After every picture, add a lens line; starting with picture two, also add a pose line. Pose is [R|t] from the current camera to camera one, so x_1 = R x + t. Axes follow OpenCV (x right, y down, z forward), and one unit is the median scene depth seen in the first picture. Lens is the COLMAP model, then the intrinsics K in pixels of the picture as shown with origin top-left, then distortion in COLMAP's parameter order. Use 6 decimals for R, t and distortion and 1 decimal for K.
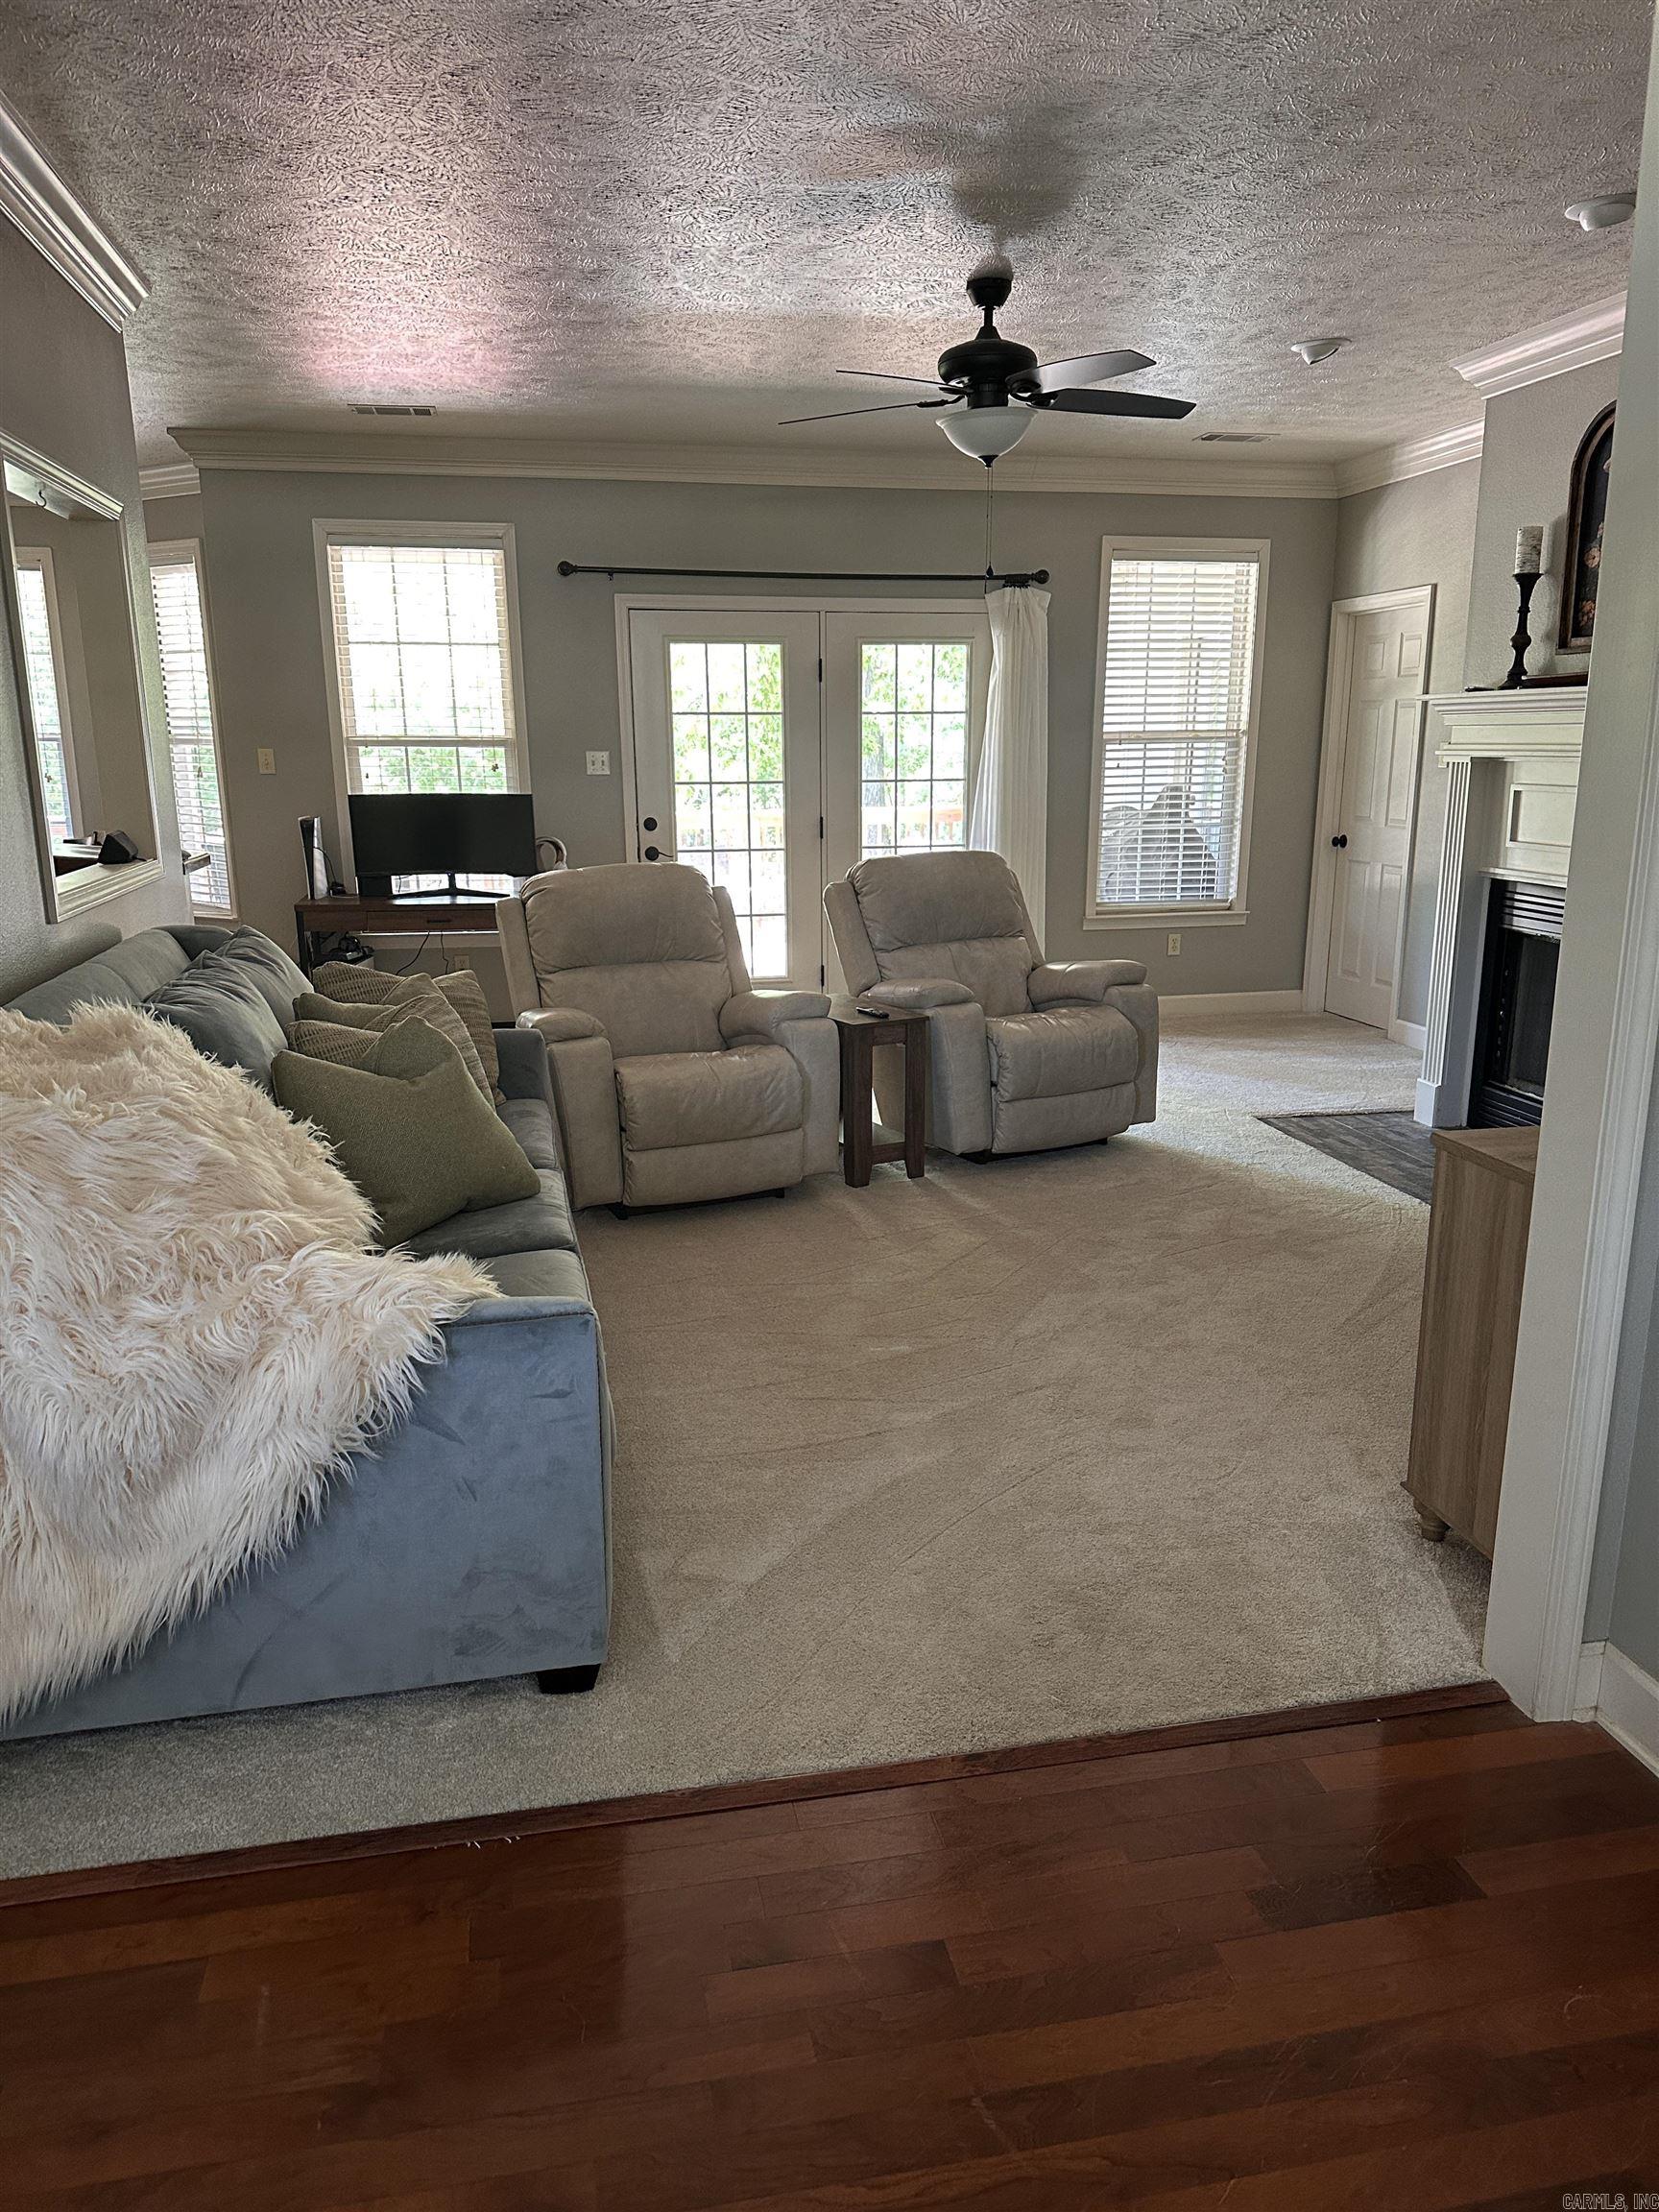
lens RADIAL K [[1552.2, 0, 820.0], [0, 1552.2, 1112.1], [0, 0, 1]] dist [0.174565, -0.322226]
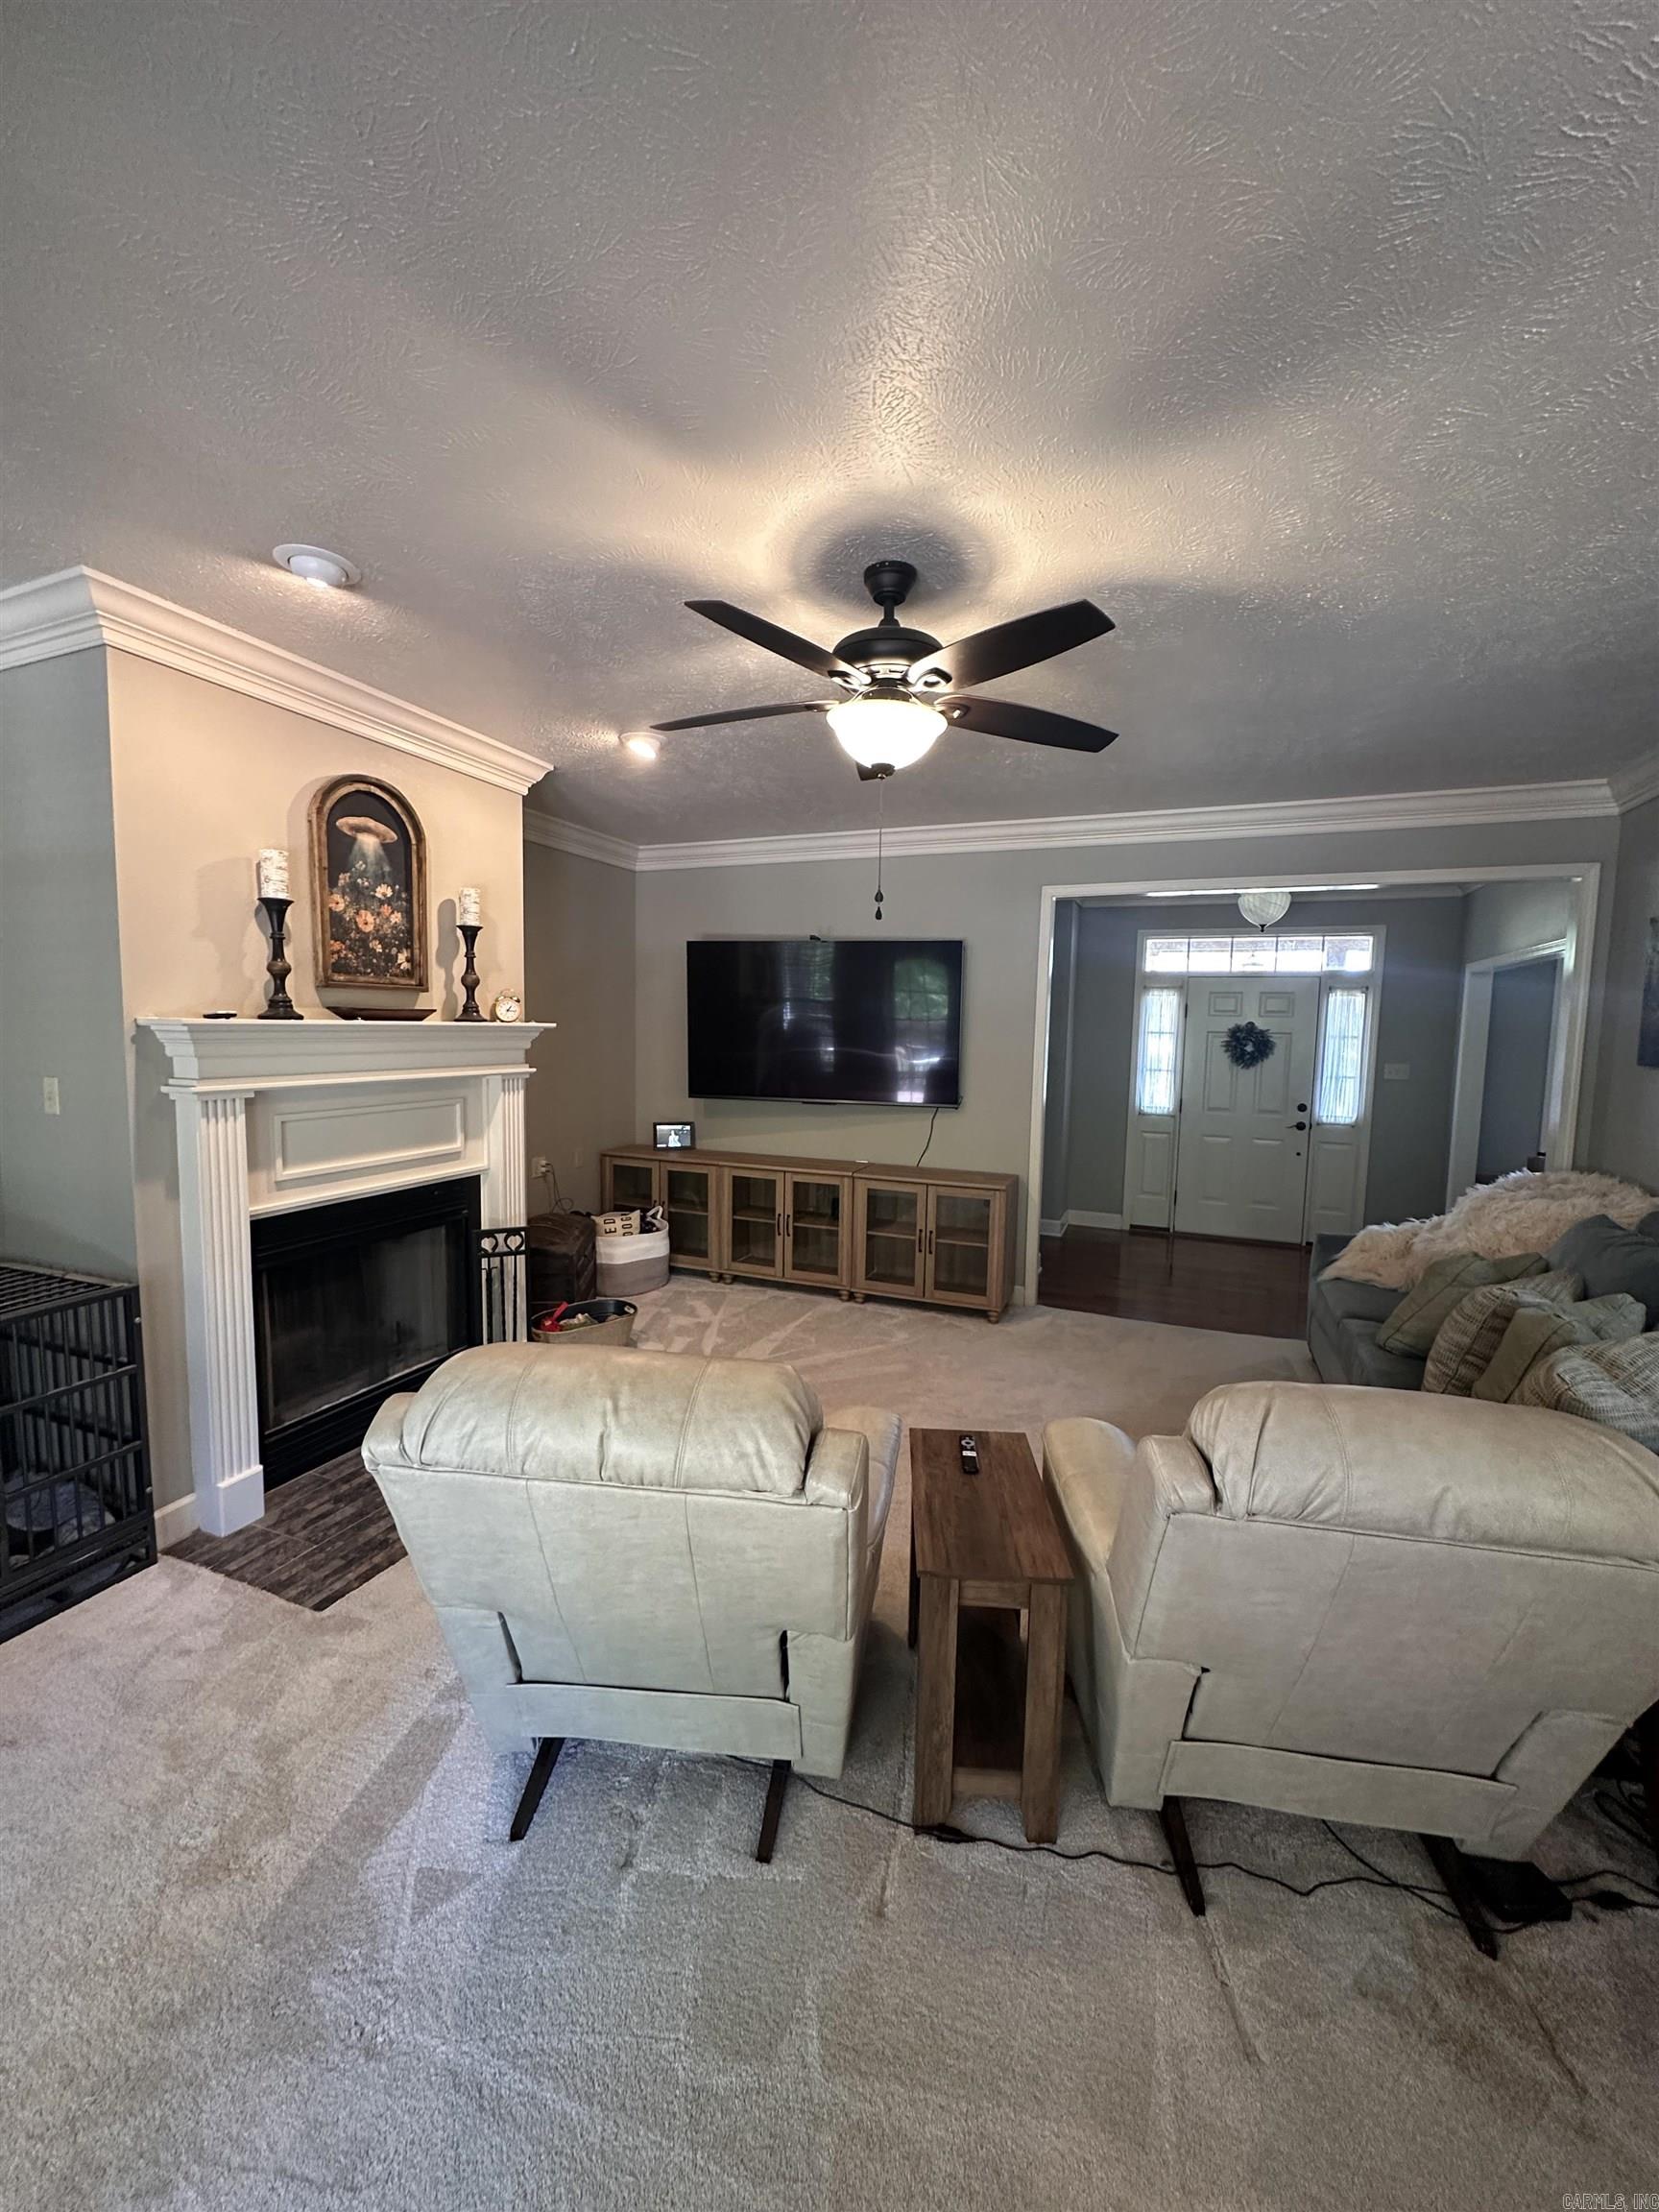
lens RADIAL K [[857.6, 0, 825.5], [0, 857.6, 1102.3], [0, 0, 1]] dist [0.000466, -0.000231]
pose [[-0.833728, -0.061149, 0.548778, -0.116930], [0.113045, 0.953896, 0.278034, -0.326490], [-0.540479, 0.293842, -0.788378, 1.253997]]
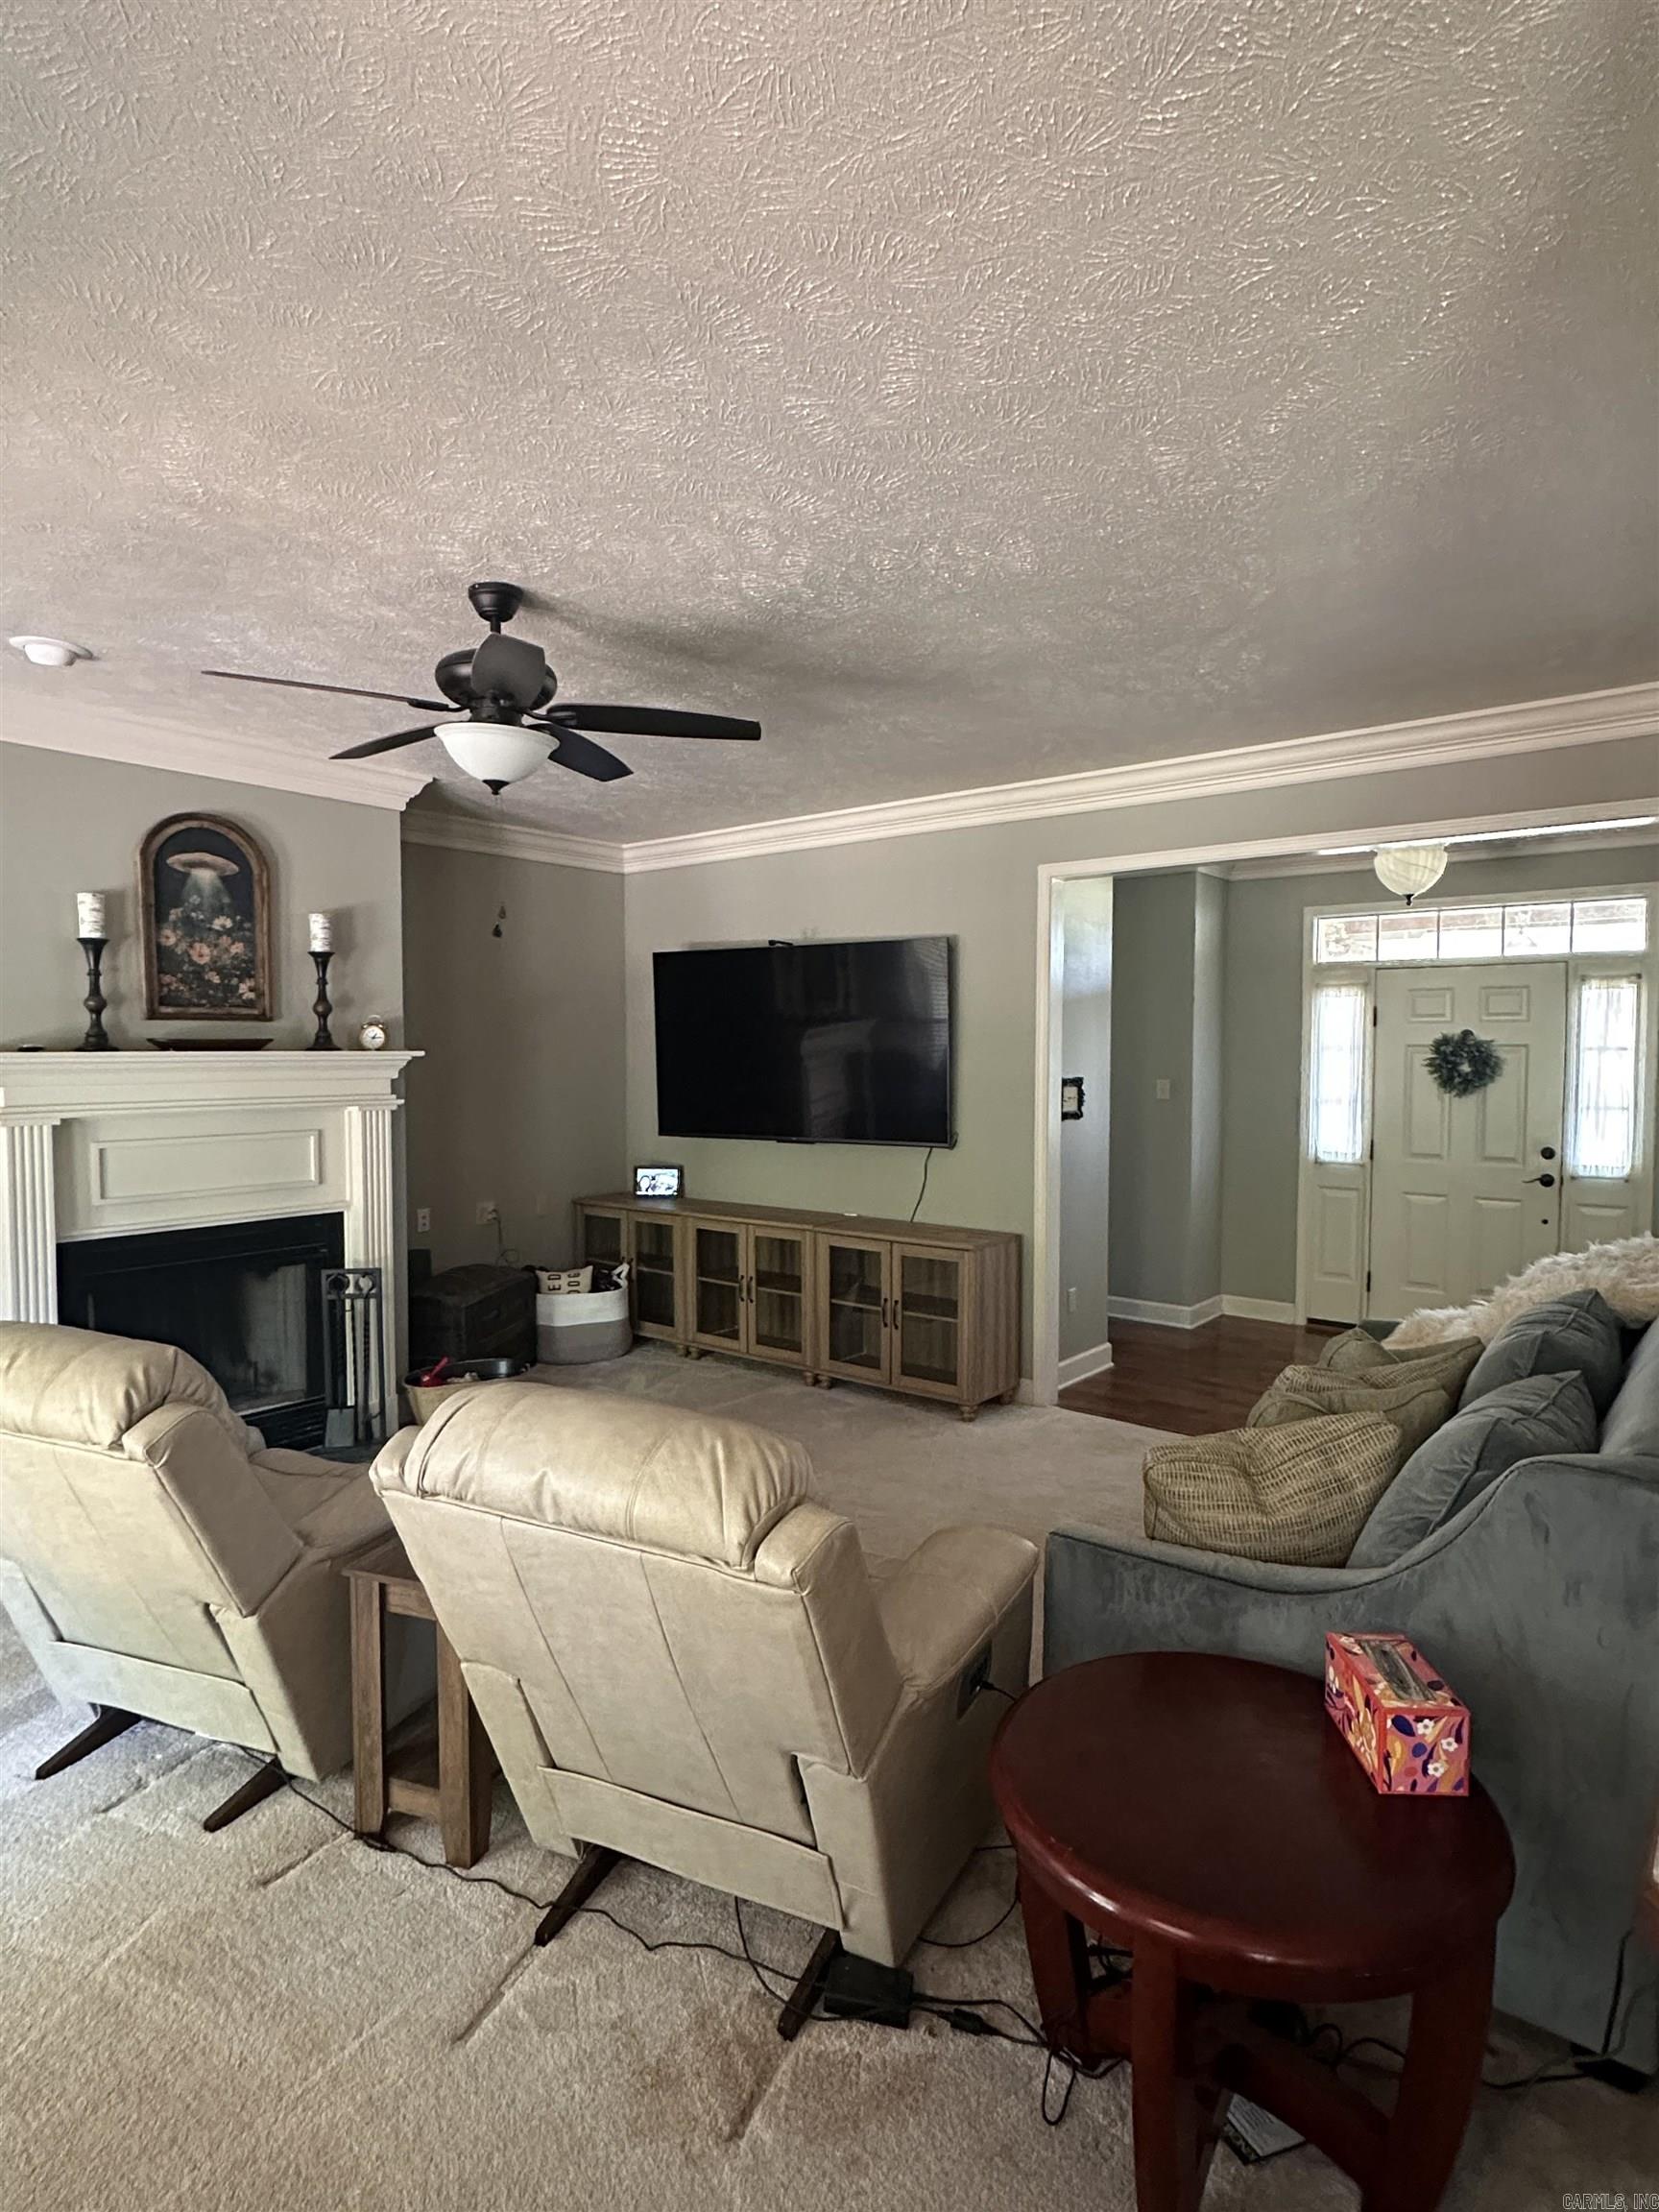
lens RADIAL K [[1168.4, 0, 829.5], [0, 1168.4, 1106.0], [0, 0, 1]] dist [-0.003681, -0.000484]
pose [[-0.648606, -0.031131, 0.760487, -0.421513], [0.180972, 0.964201, 0.193818, -0.293589], [-0.739296, 0.263339, -0.619753, 1.133910]]
